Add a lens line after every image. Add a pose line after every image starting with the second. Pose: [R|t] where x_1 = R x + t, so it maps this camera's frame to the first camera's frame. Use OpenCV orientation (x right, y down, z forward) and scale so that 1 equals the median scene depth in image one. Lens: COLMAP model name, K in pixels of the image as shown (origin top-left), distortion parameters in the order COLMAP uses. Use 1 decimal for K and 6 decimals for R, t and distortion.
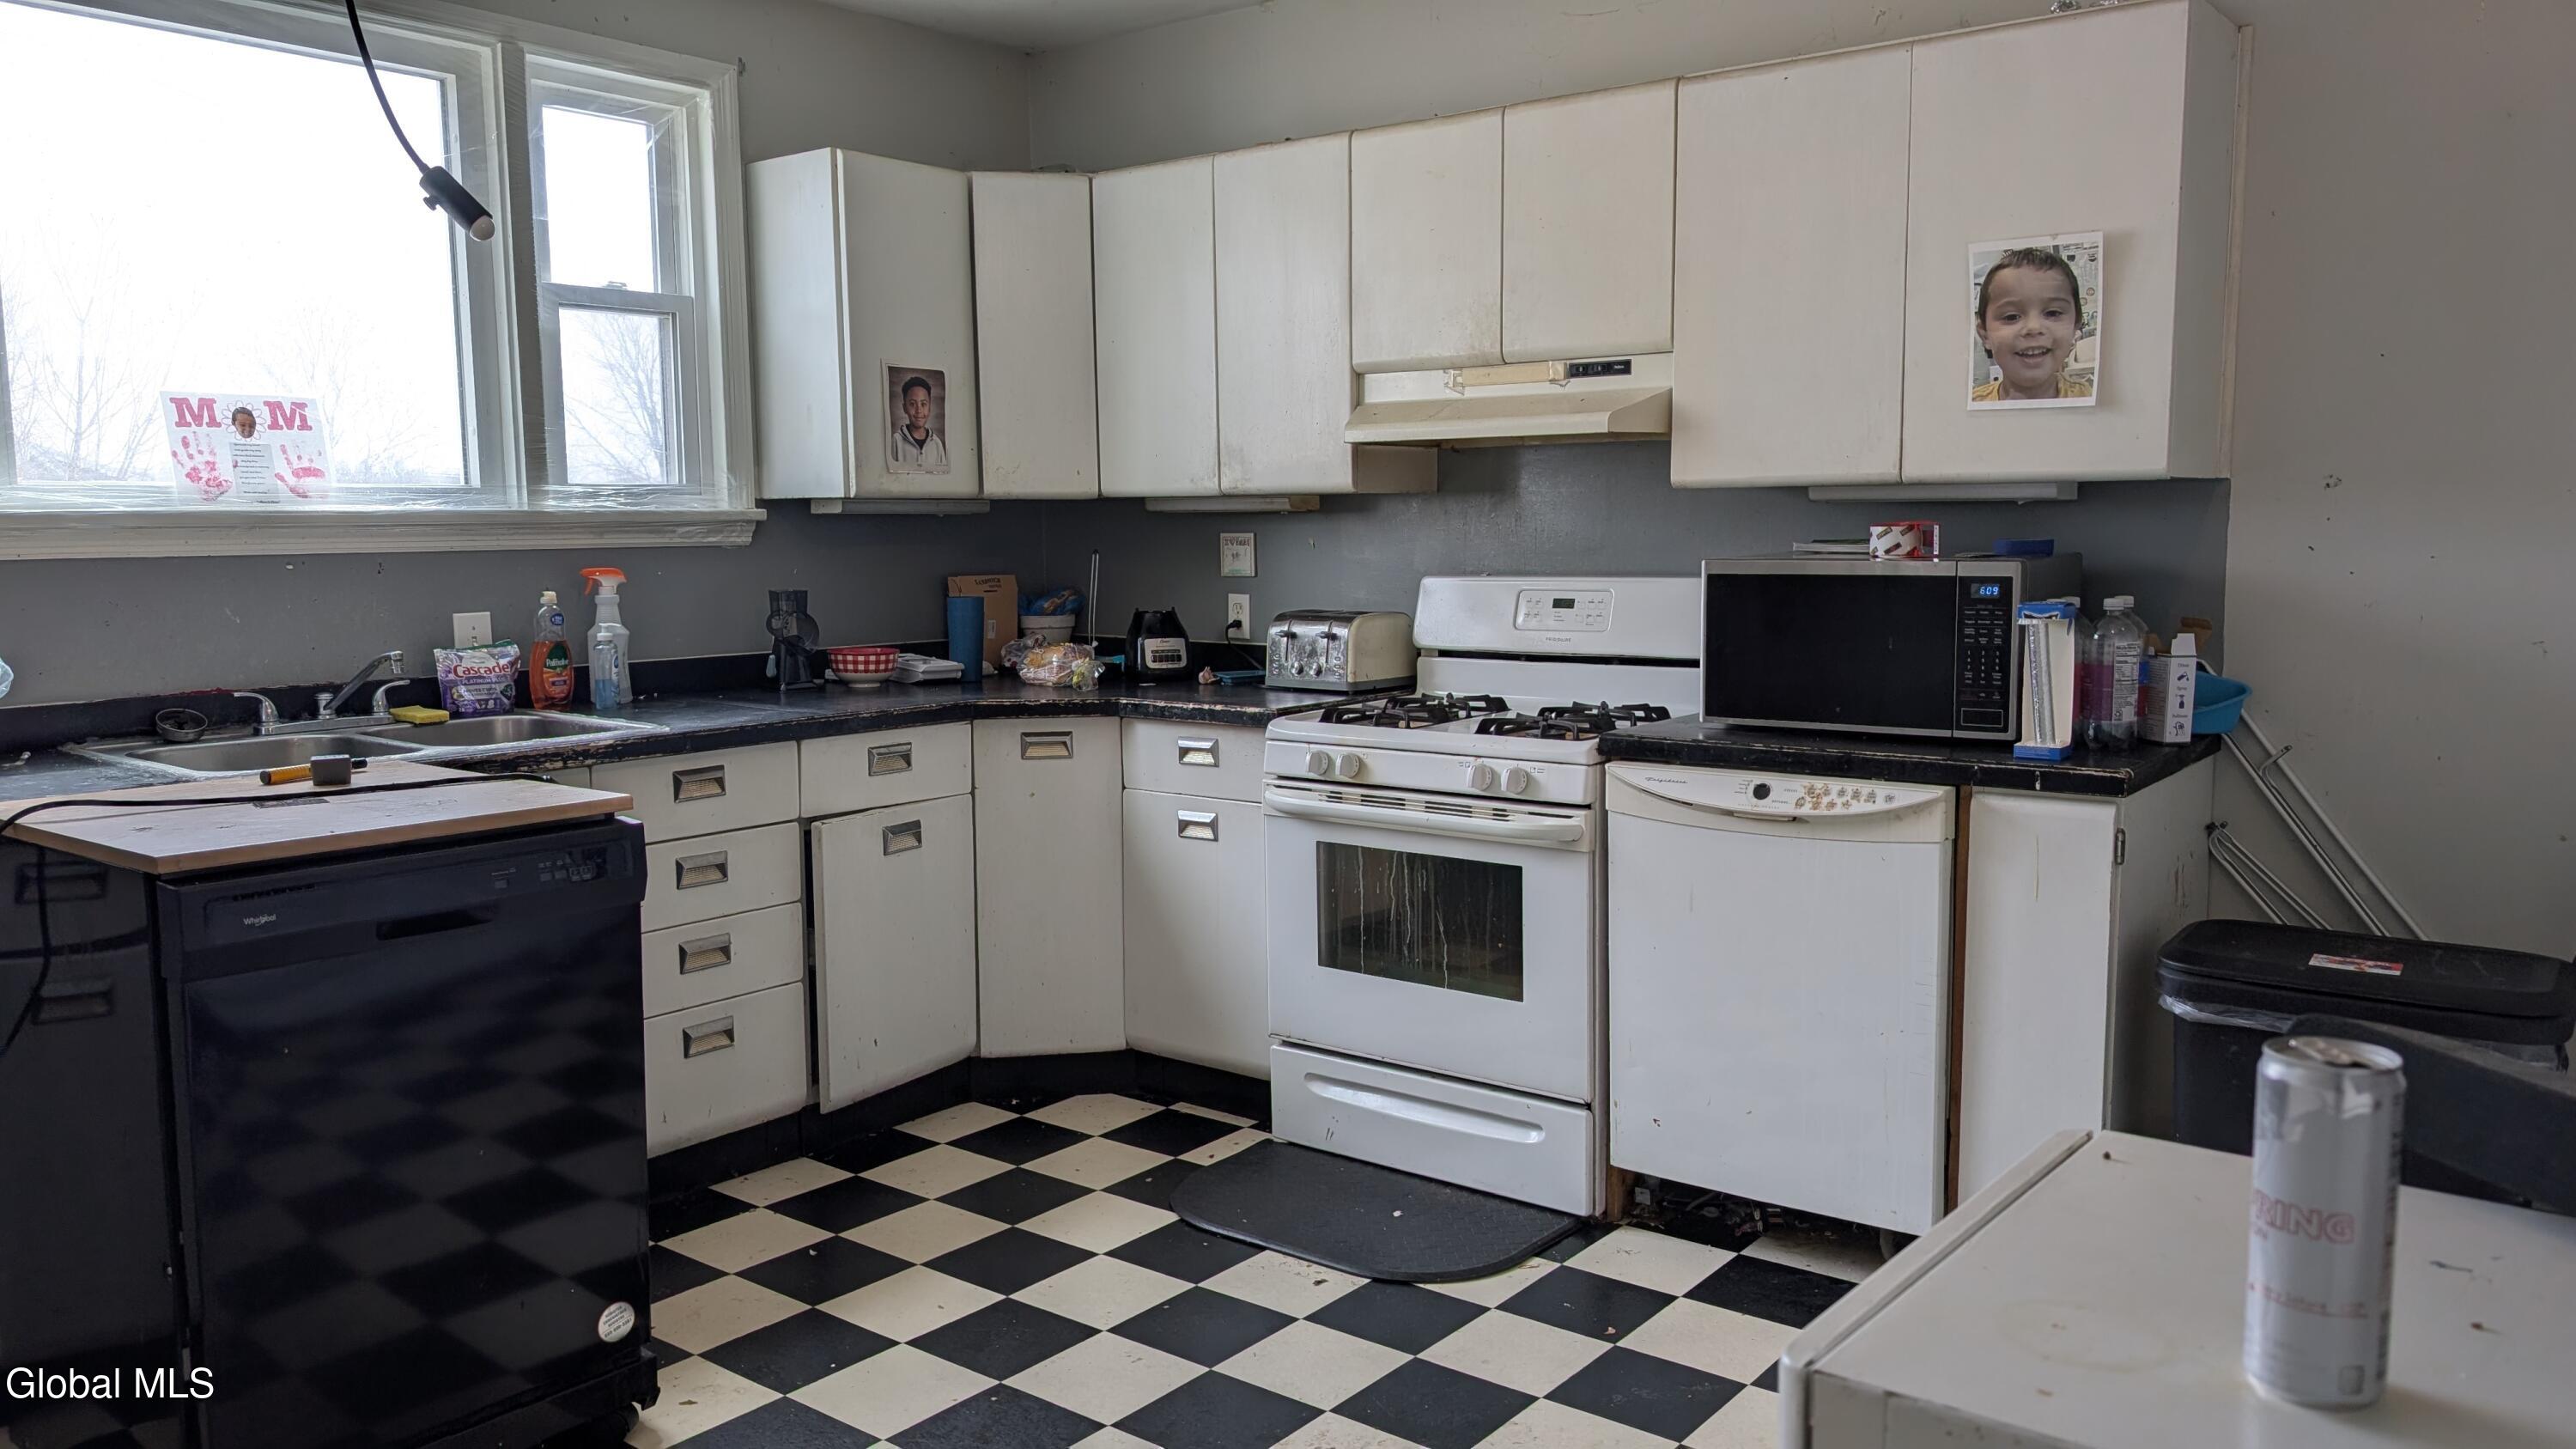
lens RADIAL K [[1875.6, 0, 1299.4], [0, 1875.6, 723.6], [0, 0, 1]] dist [0.025782, -0.020442]
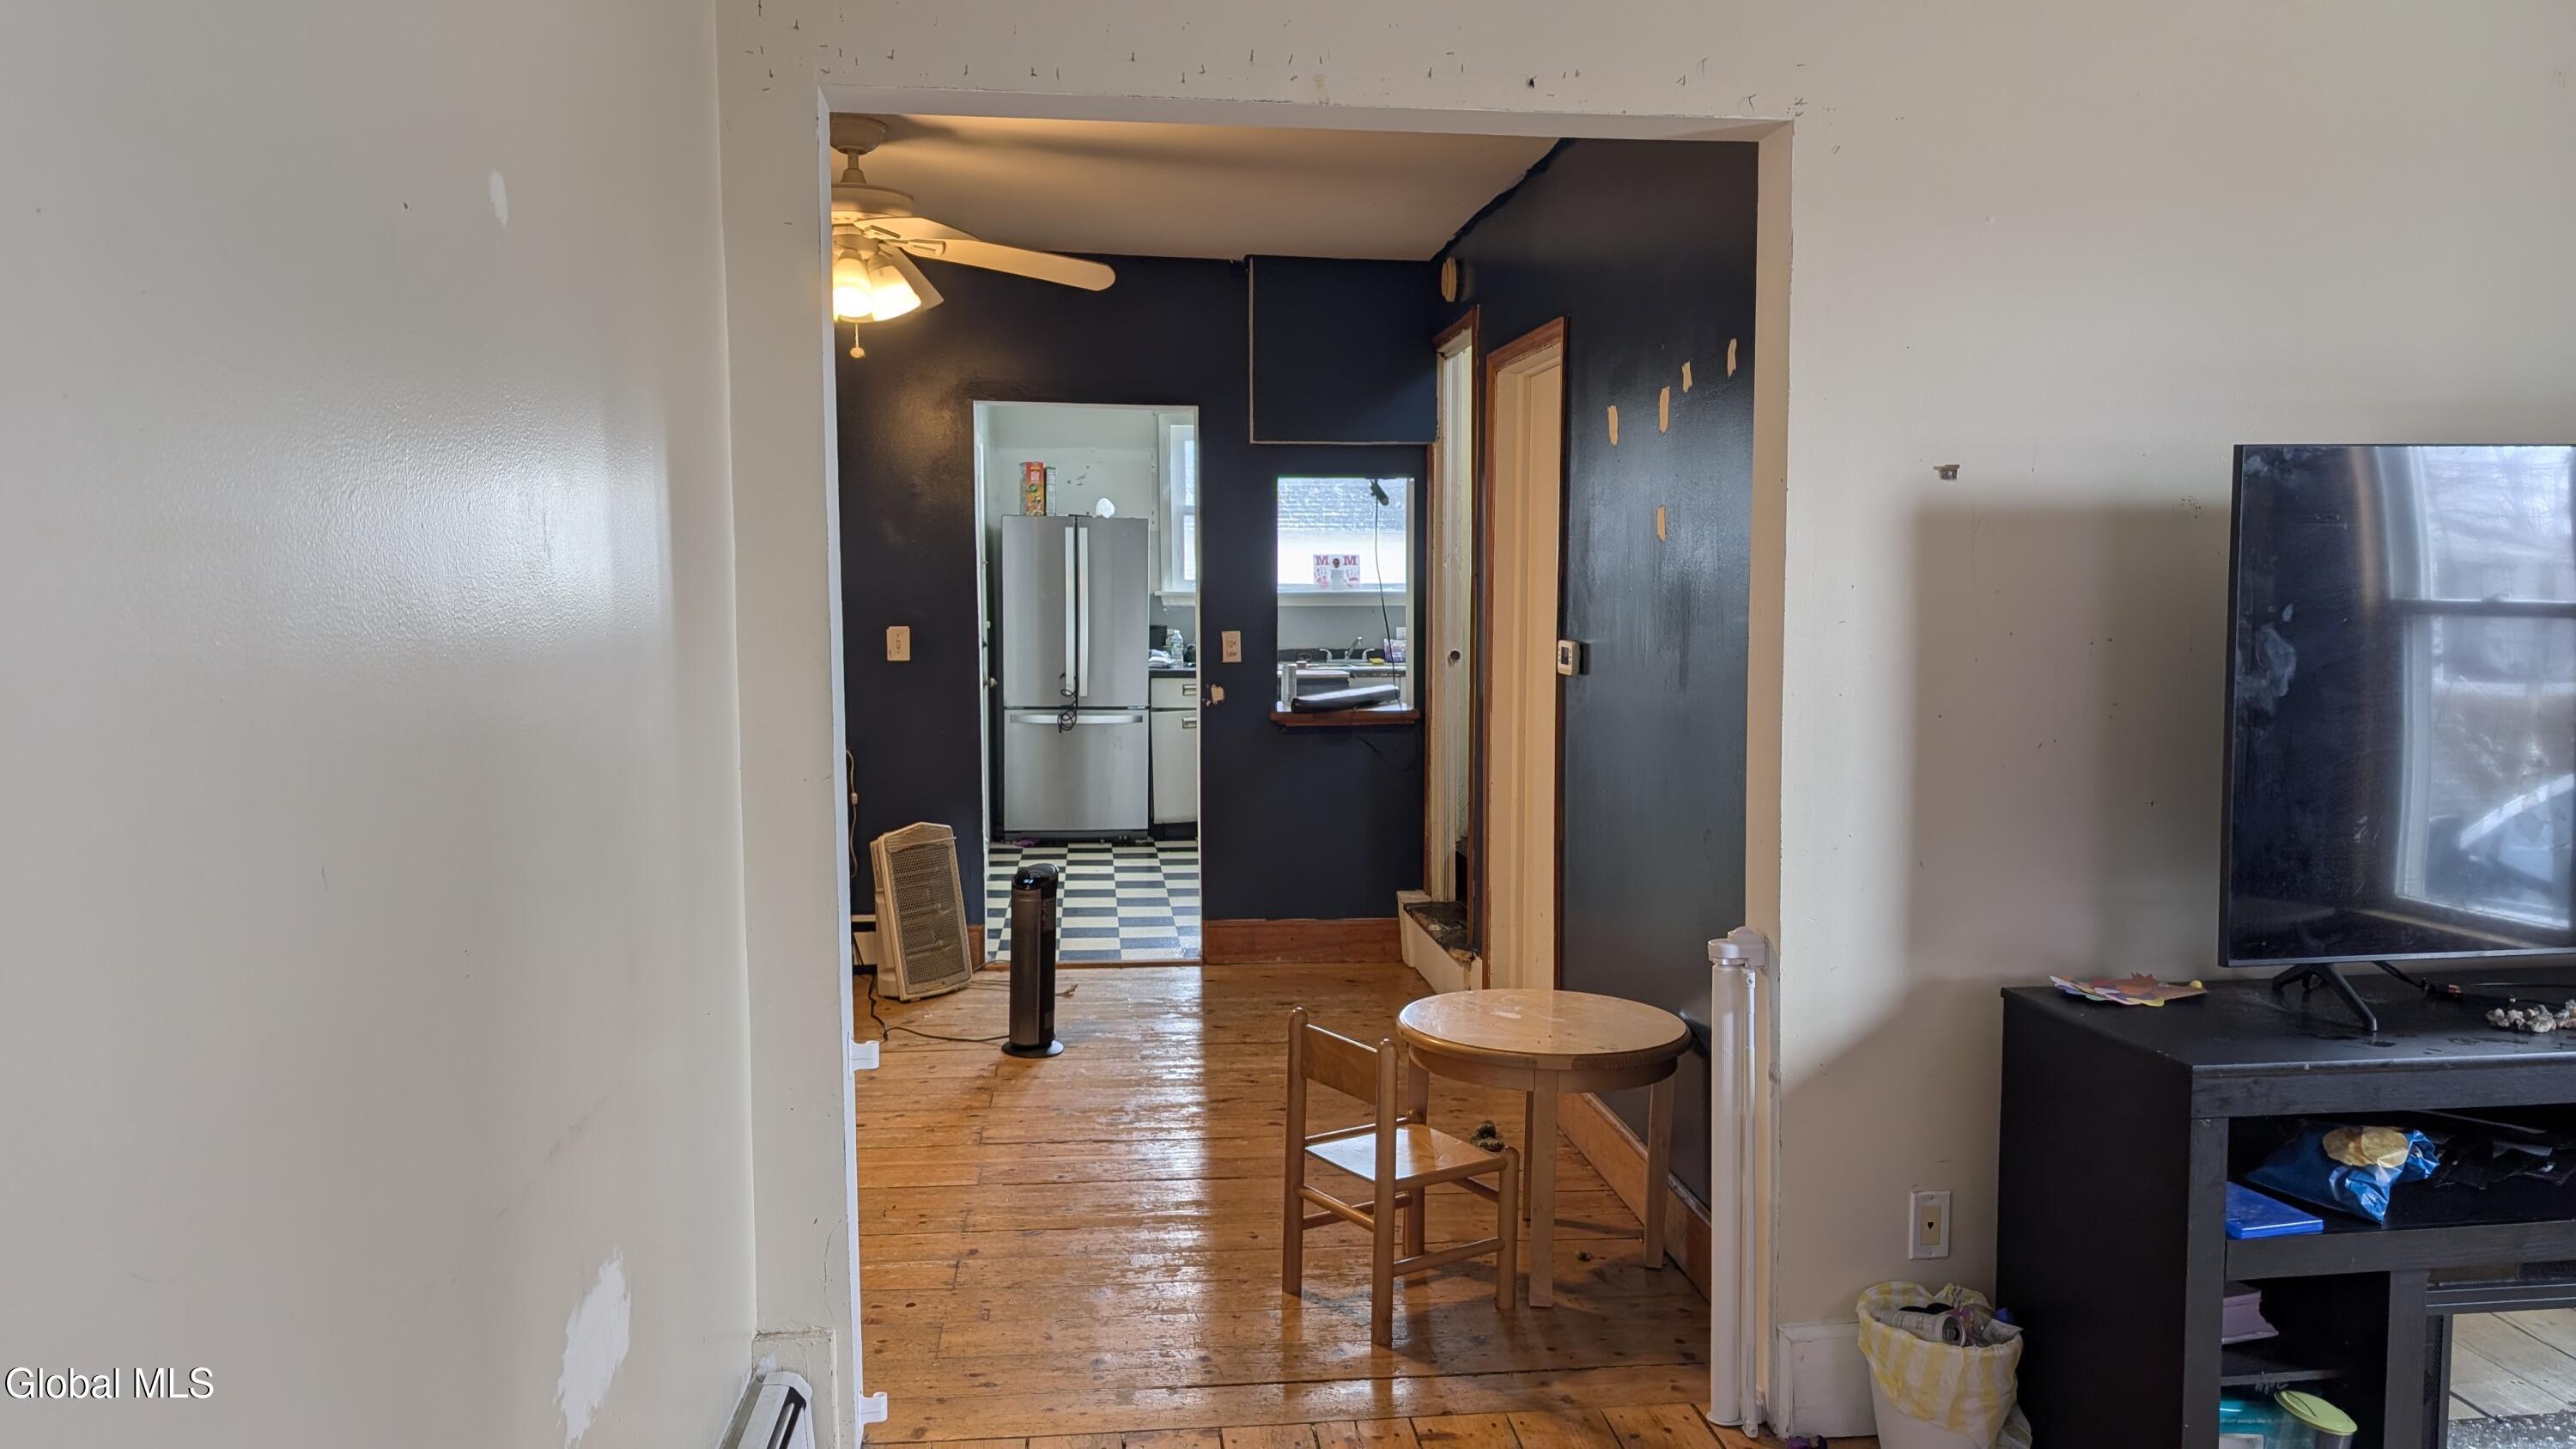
lens RADIAL K [[1875.6, 0, 1306.8], [0, 1875.6, 737.9], [0, 0, 1]] dist [0.025782, -0.020442]
pose [[0.707501, 0.067605, -0.703471, 1.529248], [-0.082628, 0.996500, 0.012664, 0.087506], [0.701865, 0.049166, 0.710611, -1.155958]]
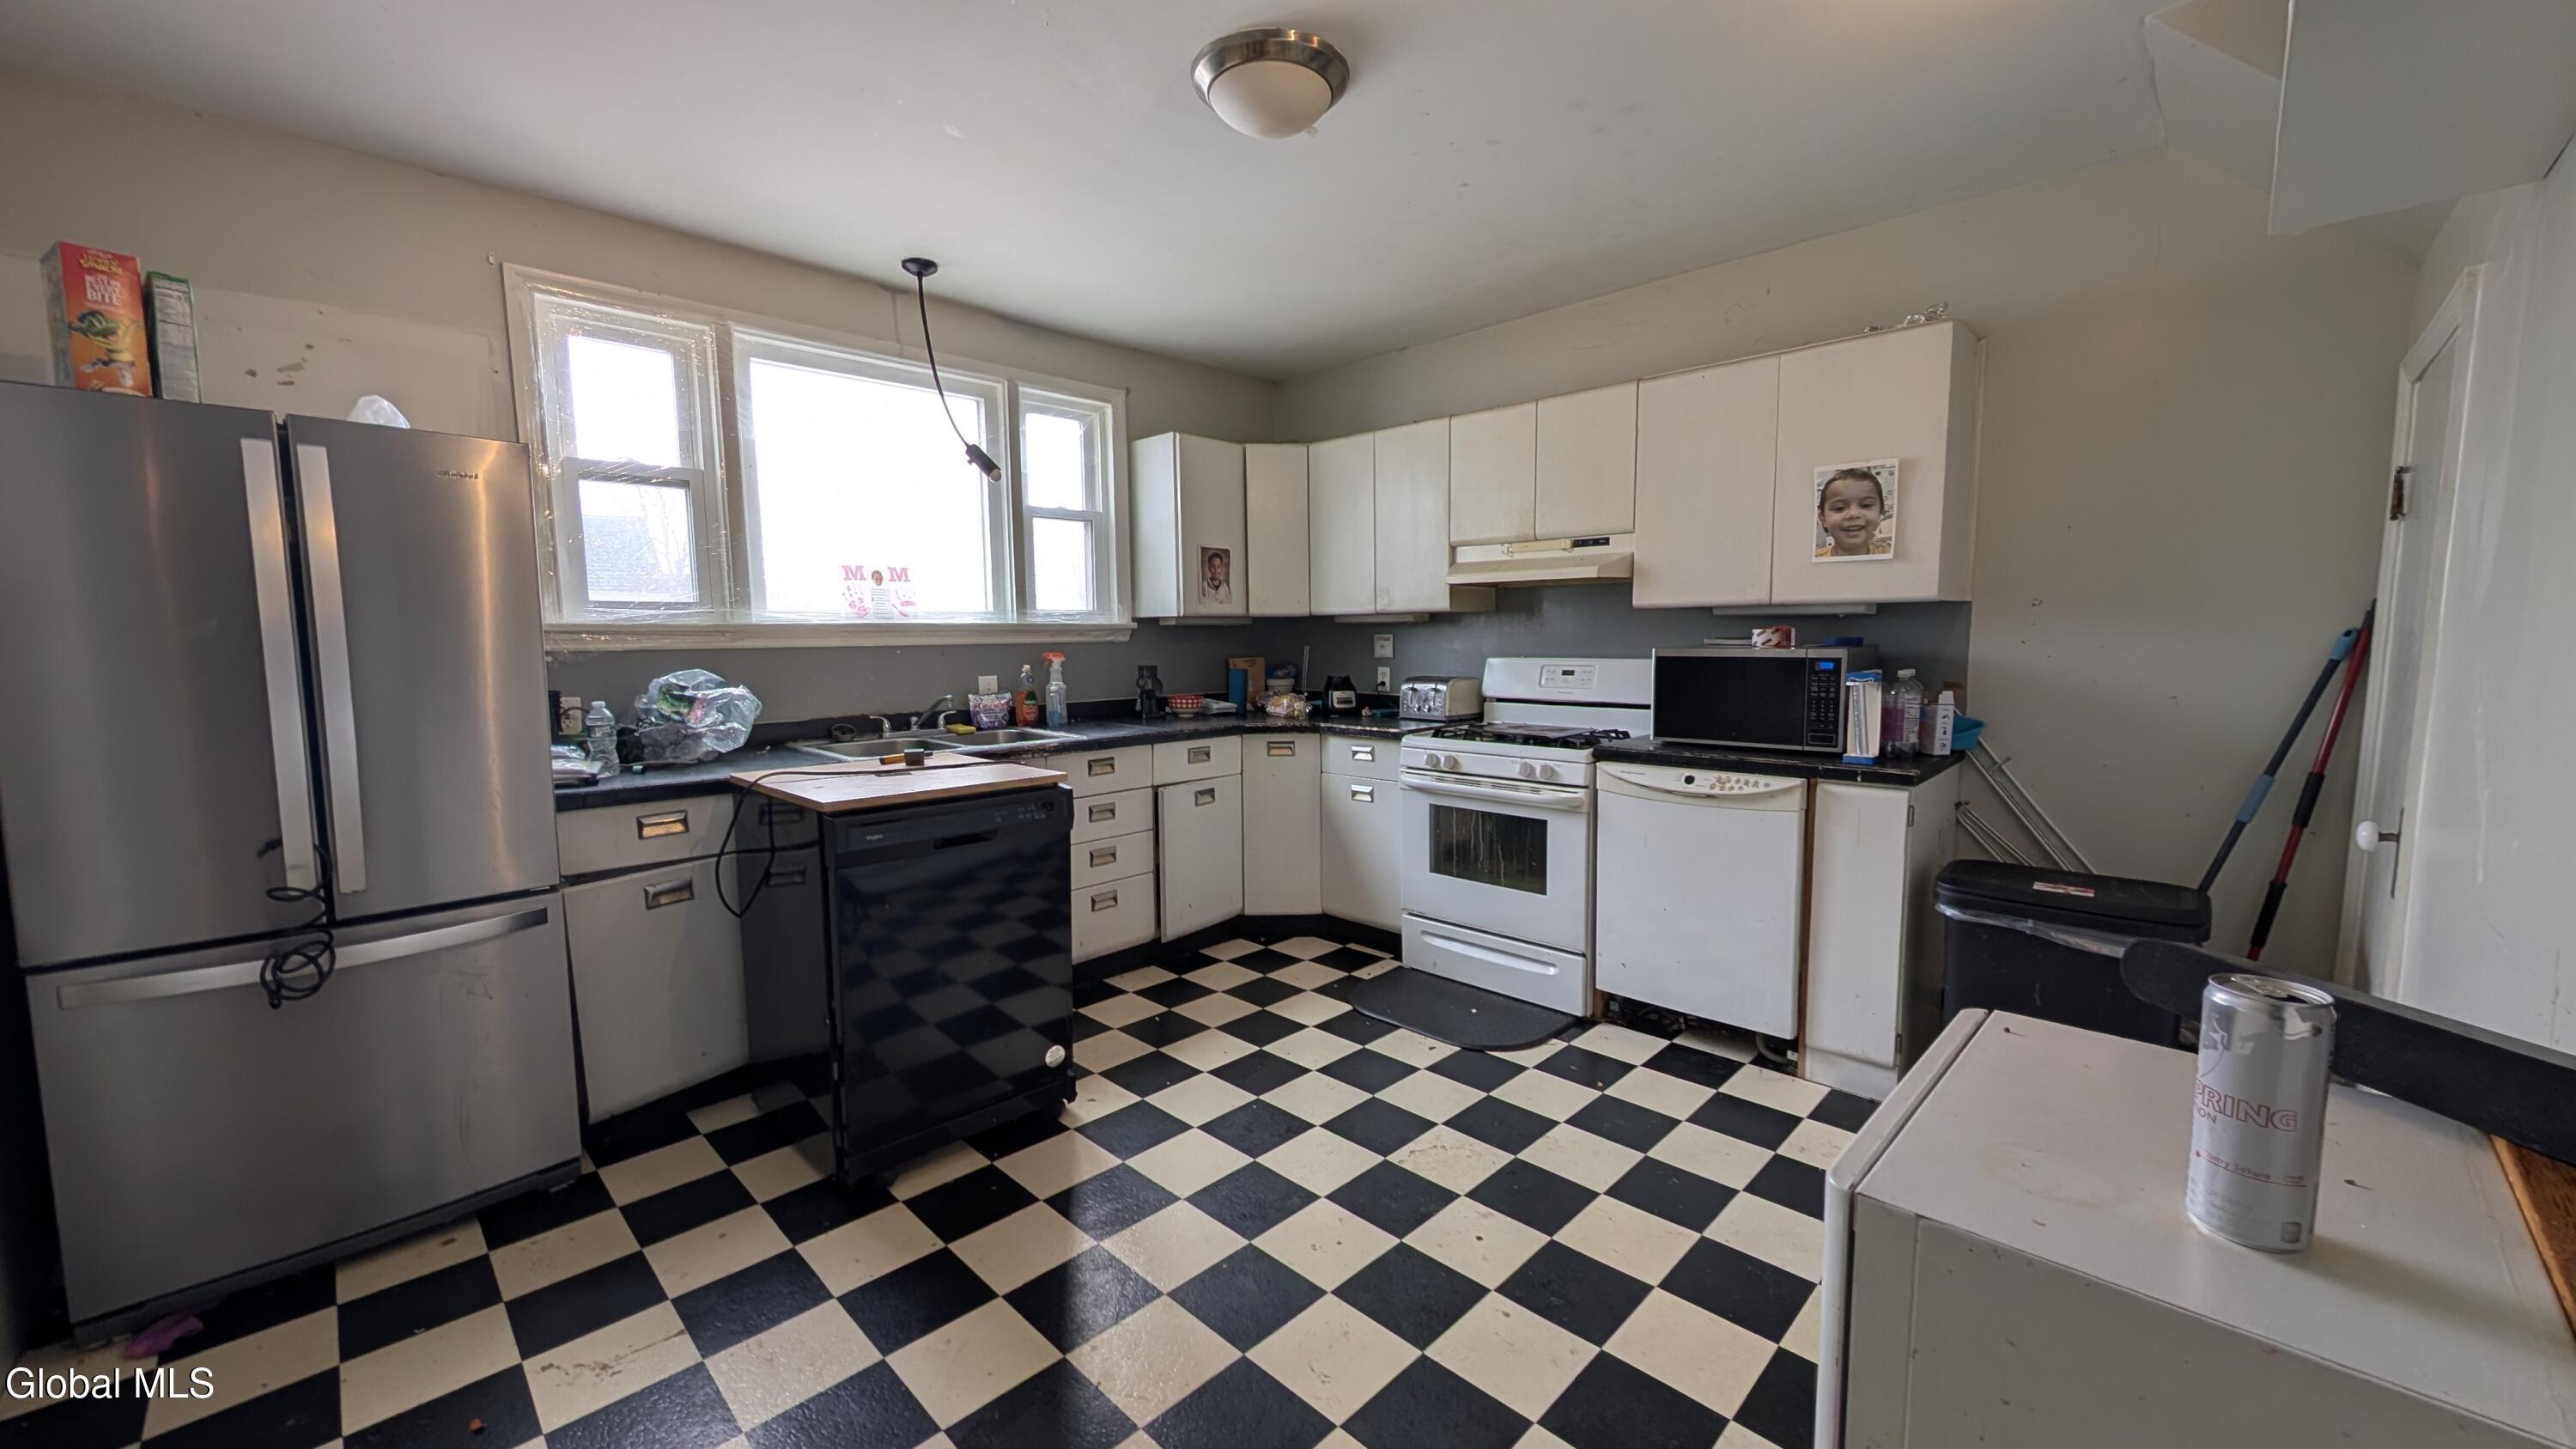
lens RADIAL K [[971.4, 0, 1297.0], [0, 971.4, 724.7], [0, 0, 1]] dist [0.000660, -0.000182]
pose [[0.994054, 0.009344, -0.108483, -0.017396], [-0.010757, 0.999865, -0.012442, -0.000012], [0.108352, 0.013534, 0.994020, 0.049303]]
